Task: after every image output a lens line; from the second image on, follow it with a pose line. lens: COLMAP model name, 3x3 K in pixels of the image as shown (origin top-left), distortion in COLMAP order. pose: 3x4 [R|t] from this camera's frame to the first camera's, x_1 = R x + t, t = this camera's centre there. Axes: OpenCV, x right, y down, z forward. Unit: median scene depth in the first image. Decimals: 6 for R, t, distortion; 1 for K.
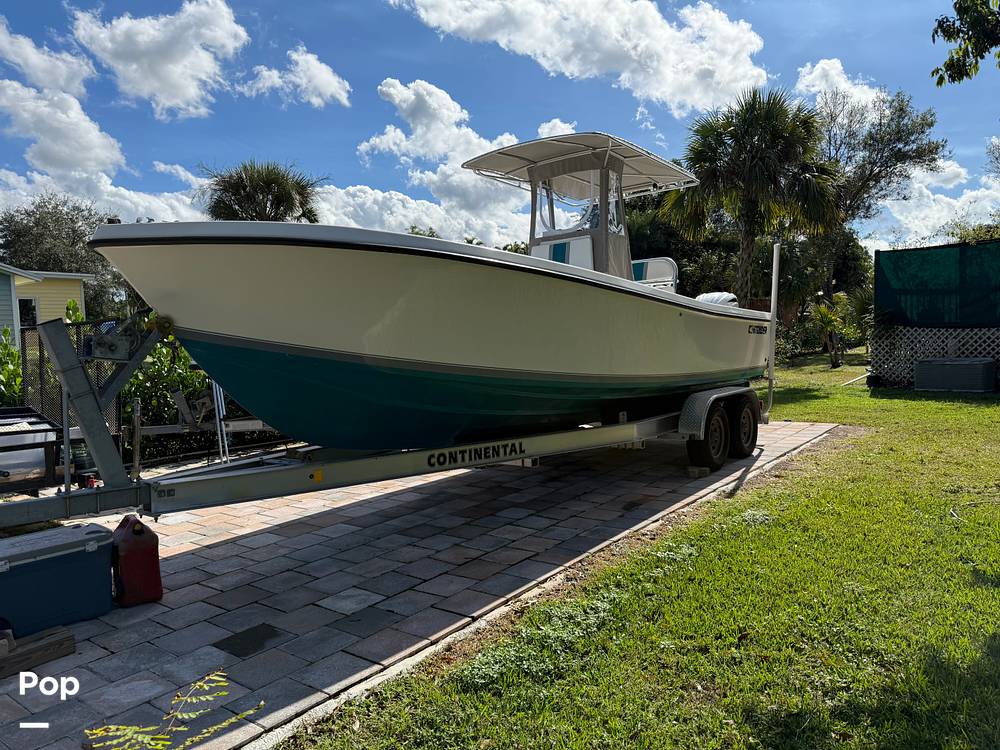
lens RADIAL K [[698.4, 0, 500.0], [0, 698.4, 375.0], [0, 0, 1]] dist [0.044383, -0.060120]
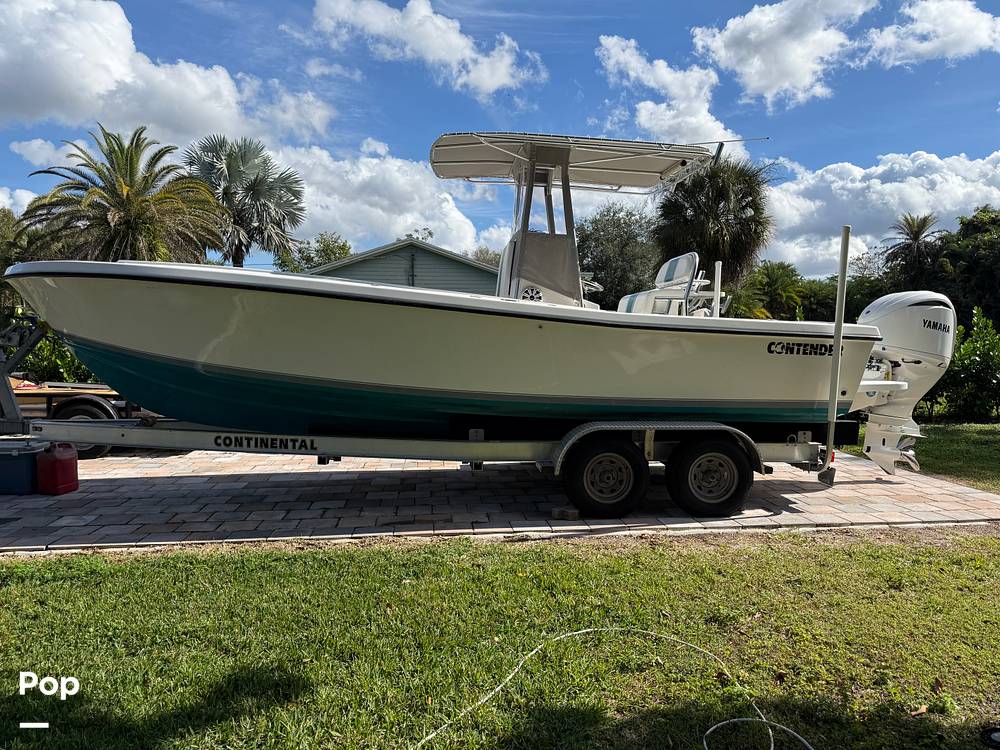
lens RADIAL K [[685.2, 0, 500.0], [0, 685.2, 375.0], [0, 0, 1]] dist [0.094046, 0.001445]
pose [[0.675791, 0.081094, -0.732619, 1.039055], [-0.065462, 0.996605, 0.049931, -0.081351], [0.734180, 0.014216, 0.678806, 0.480837]]
